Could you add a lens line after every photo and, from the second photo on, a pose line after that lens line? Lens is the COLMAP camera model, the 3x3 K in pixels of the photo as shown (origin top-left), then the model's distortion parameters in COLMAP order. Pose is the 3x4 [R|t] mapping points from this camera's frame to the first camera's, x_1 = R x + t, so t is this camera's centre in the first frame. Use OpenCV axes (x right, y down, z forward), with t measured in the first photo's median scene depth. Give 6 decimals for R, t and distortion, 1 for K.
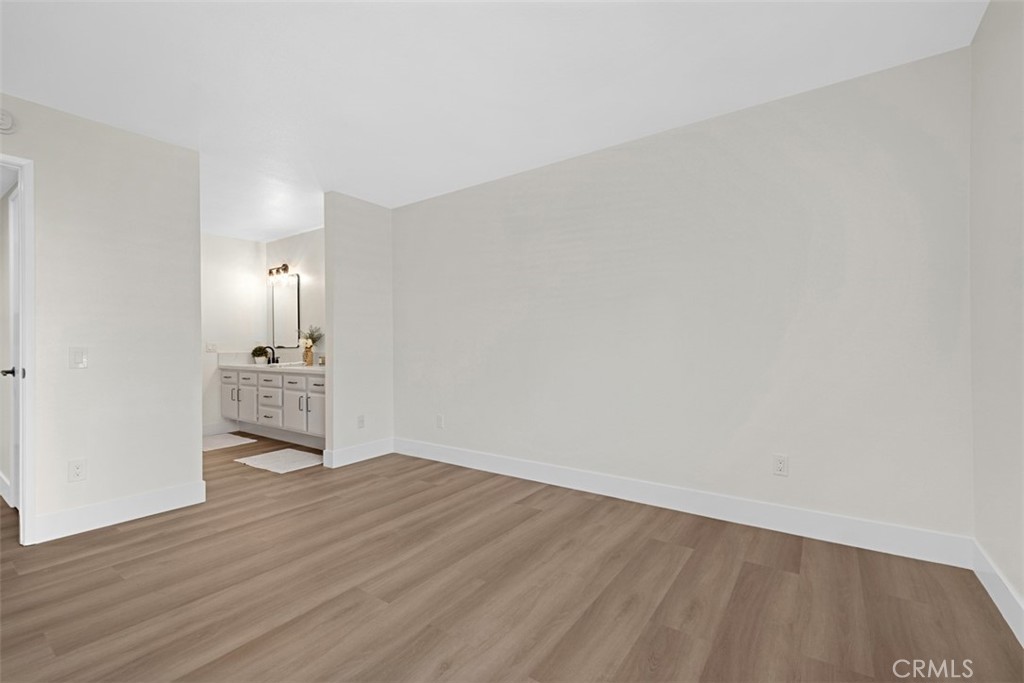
lens RADIAL K [[438.6, 0, 516.0], [0, 438.6, 346.7], [0, 0, 1]] dist [0.001775, -0.002458]
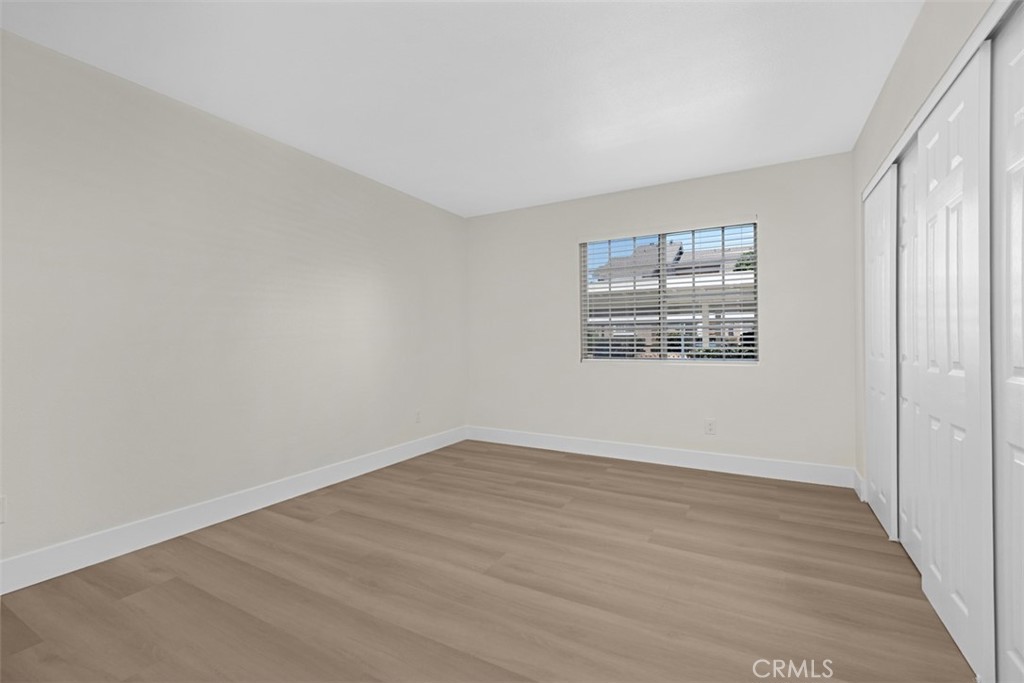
lens RADIAL K [[438.6, 0, 518.0], [0, 438.6, 344.3], [0, 0, 1]] dist [0.001775, -0.002458]
pose [[-0.110778, 0.006018, 0.993827, -0.874226], [0.015449, 0.999871, -0.004333, 0.008798], [-0.993725, 0.014874, -0.110856, 0.636452]]
